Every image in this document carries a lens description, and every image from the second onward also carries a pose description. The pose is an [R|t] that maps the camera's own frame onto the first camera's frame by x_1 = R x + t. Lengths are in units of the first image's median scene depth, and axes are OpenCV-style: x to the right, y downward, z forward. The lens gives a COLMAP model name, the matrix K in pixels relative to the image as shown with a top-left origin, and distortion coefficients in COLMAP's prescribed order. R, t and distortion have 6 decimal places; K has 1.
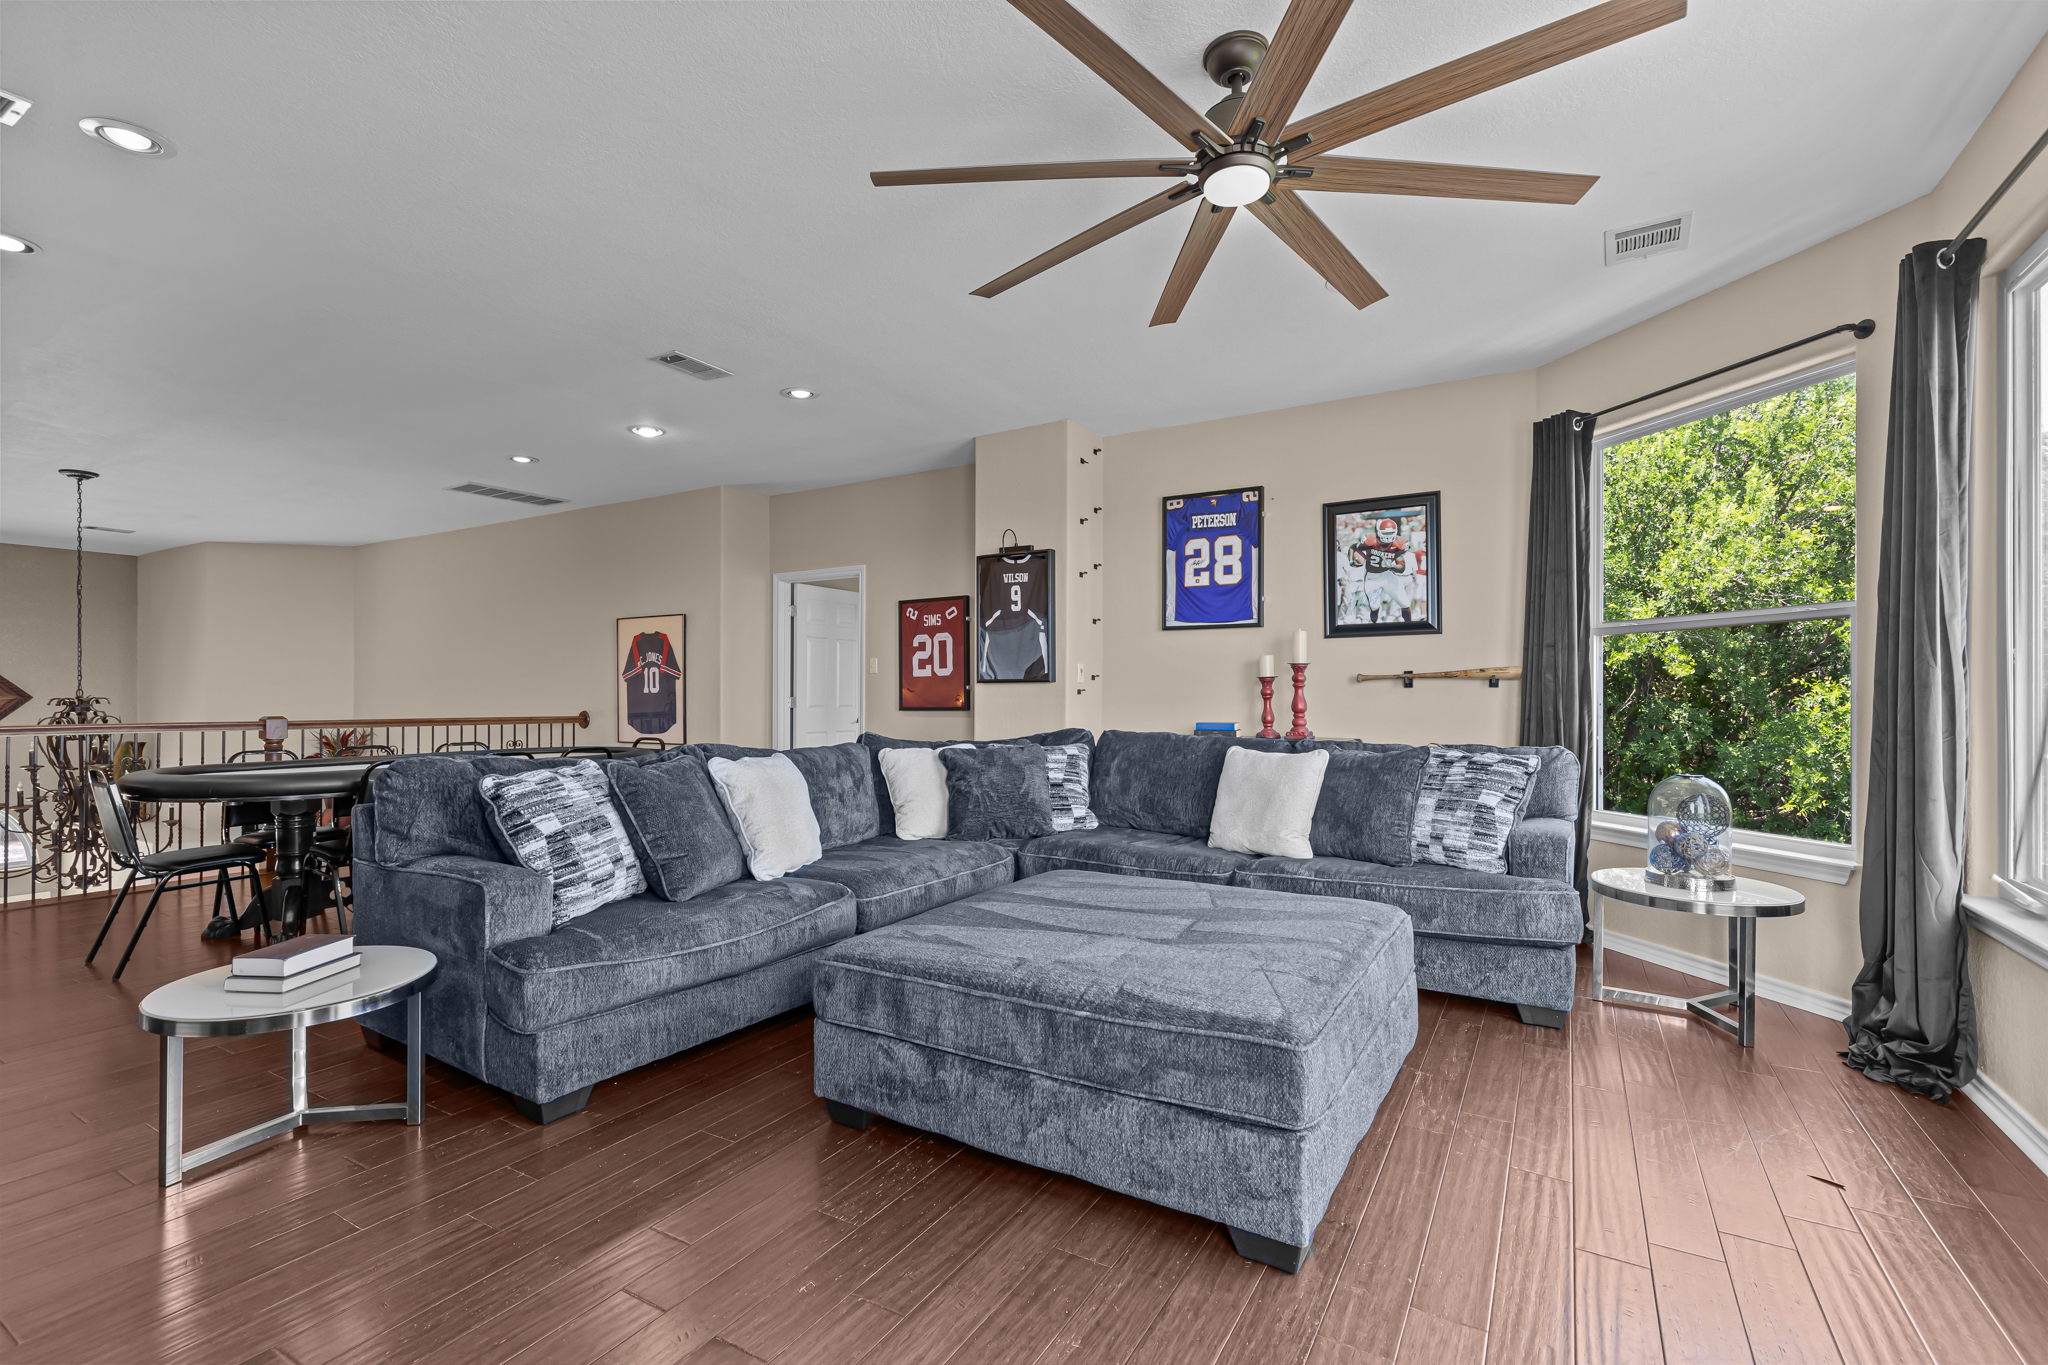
lens RADIAL K [[919.4, 0, 1017.7], [0, 919.4, 692.1], [0, 0, 1]] dist [-0.000722, -0.000035]
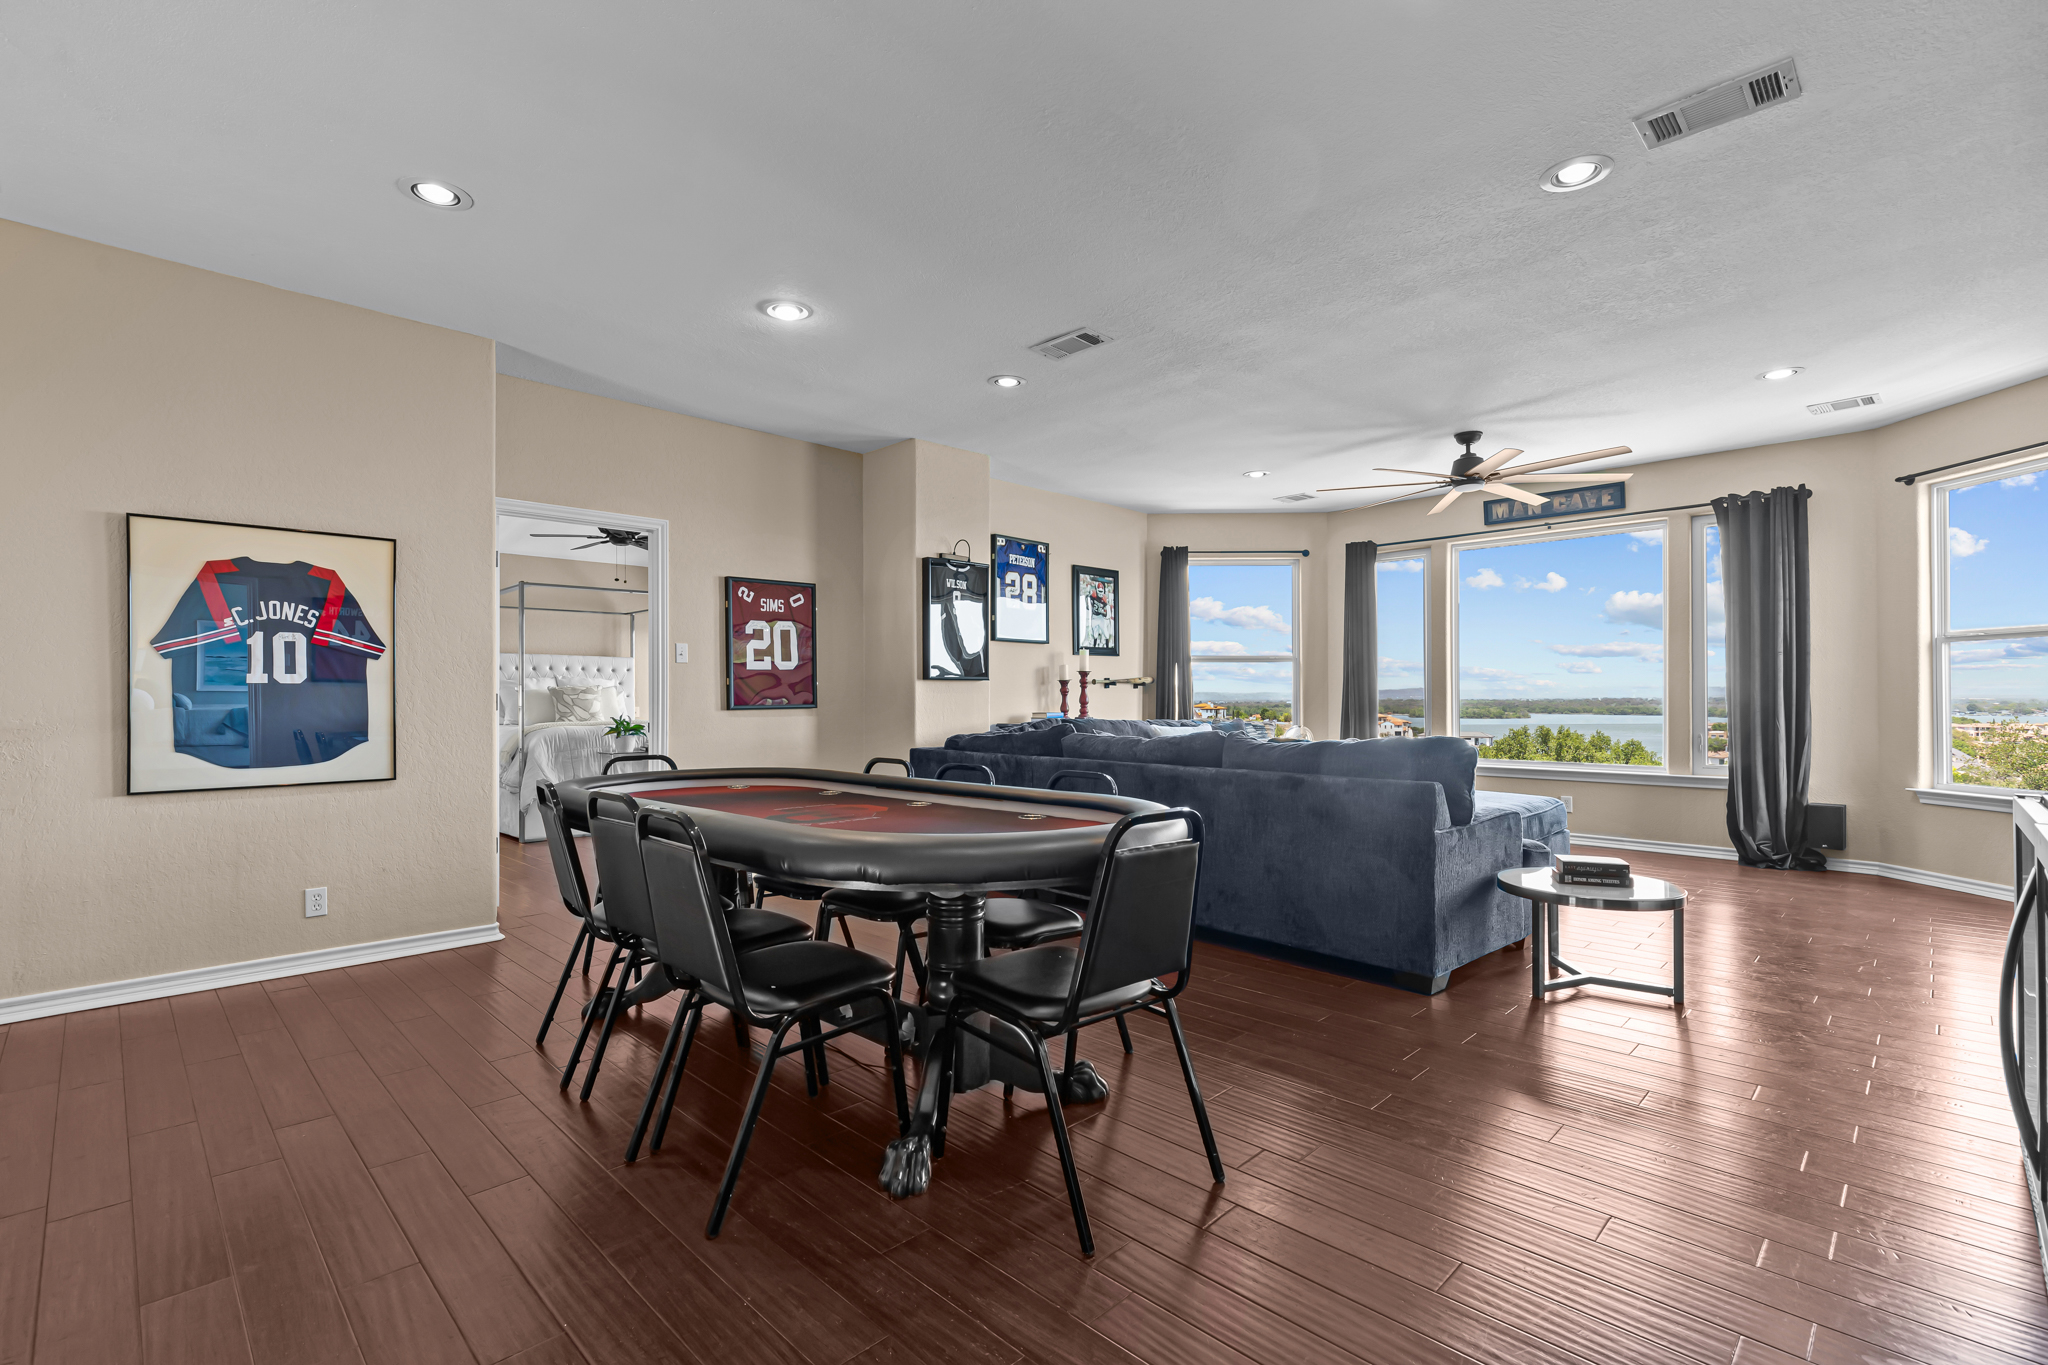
lens RADIAL K [[919.4, 0, 1018.3], [0, 919.4, 691.3], [0, 0, 1]] dist [-0.000722, -0.000035]
pose [[0.243171, 0.006378, 0.969962, -1.062611], [-0.001500, 0.999980, -0.006199, 0.010198], [-0.969982, 0.000053, 0.243176, 0.672329]]
